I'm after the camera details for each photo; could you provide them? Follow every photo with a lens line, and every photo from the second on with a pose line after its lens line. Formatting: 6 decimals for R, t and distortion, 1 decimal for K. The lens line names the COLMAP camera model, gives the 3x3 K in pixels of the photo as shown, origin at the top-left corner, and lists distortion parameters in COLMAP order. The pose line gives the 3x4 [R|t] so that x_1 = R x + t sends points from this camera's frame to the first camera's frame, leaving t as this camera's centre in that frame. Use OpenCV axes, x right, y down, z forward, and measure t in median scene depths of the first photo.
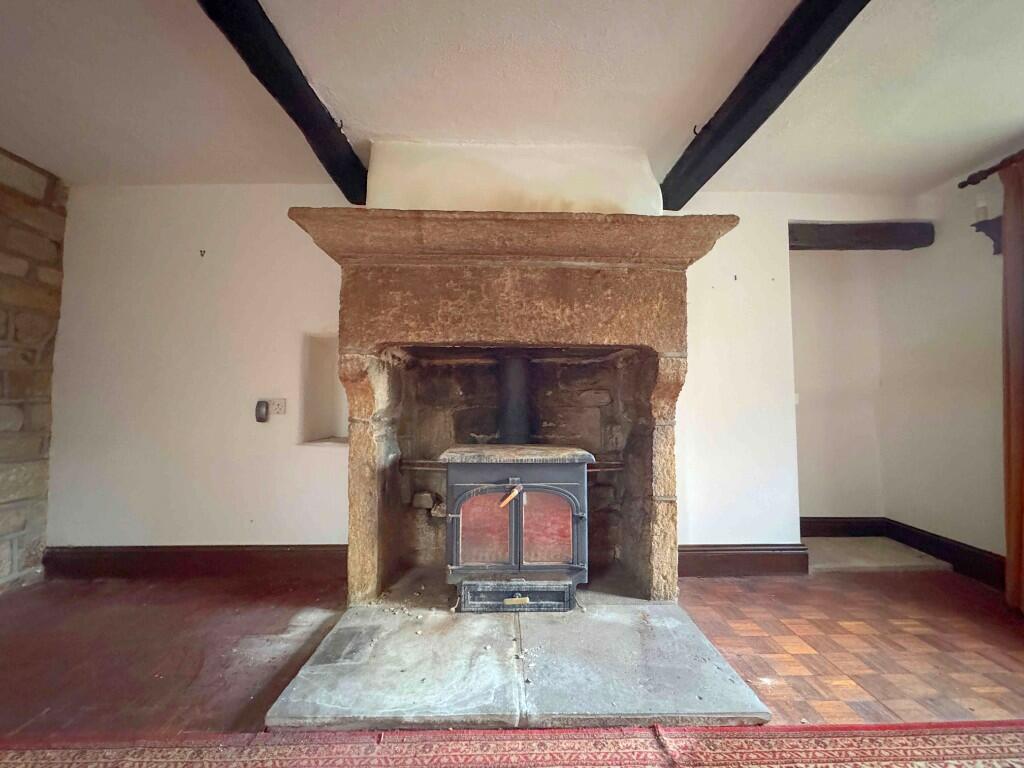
lens RADIAL K [[408.8, 0, 512.0], [0, 408.8, 384.0], [0, 0, 1]] dist [-0.003099, -0.000627]
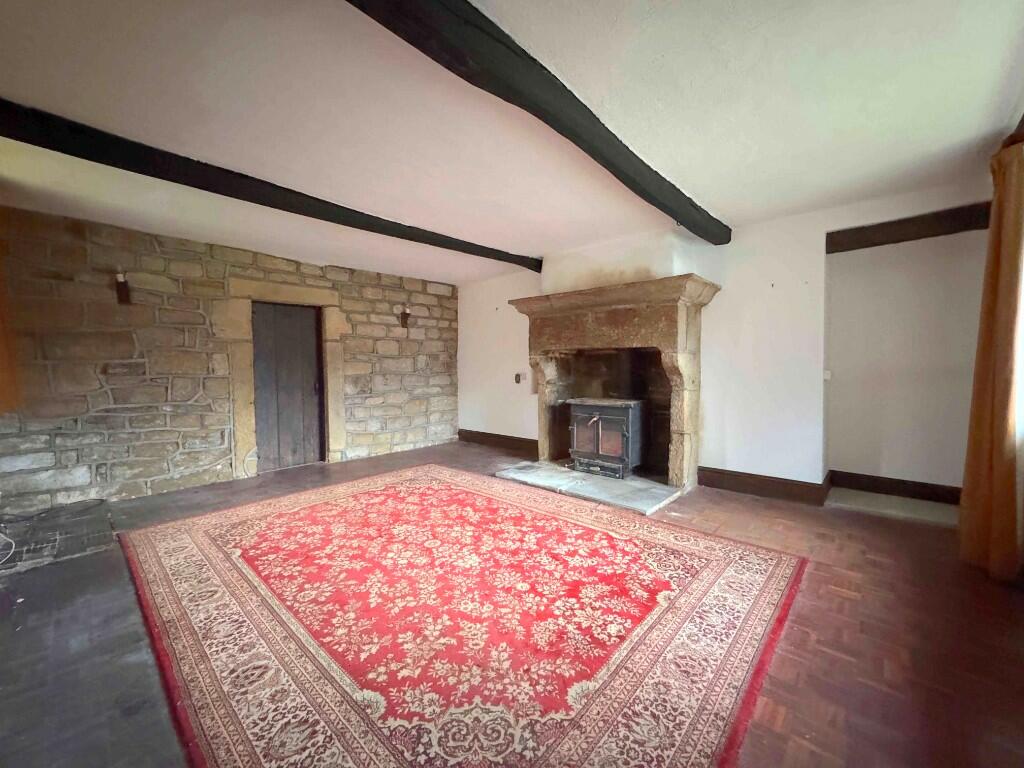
lens RADIAL K [[408.8, 0, 512.0], [0, 408.8, 384.0], [0, 0, 1]] dist [-0.003099, -0.000627]
pose [[0.723150, 0.024607, -0.690253, 1.090340], [0.036392, 0.996620, 0.073655, -0.082452], [0.689732, -0.078384, 0.719810, -0.760313]]
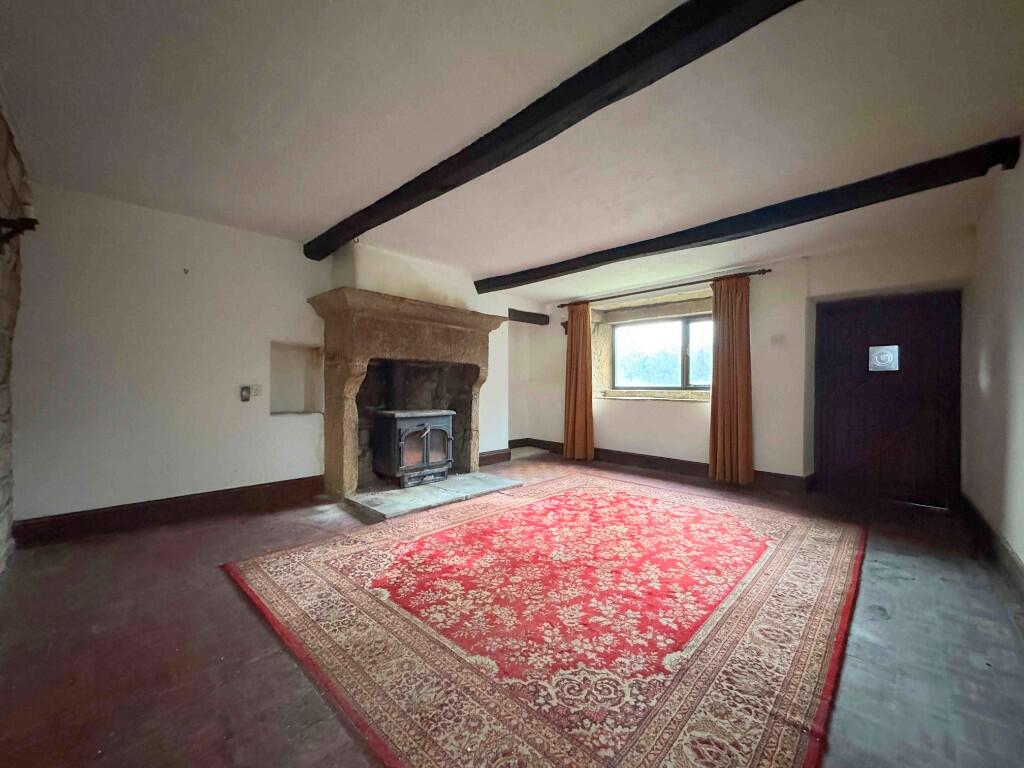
lens RADIAL K [[408.0, 0, 510.7], [0, 408.0, 389.1], [0, 0, 1]] dist [-0.002829, -0.000026]
pose [[0.704839, 0.000369, 0.709367, -1.154284], [-0.035666, 0.998754, 0.034918, -0.038745], [-0.708470, -0.049912, 0.703974, -0.785309]]
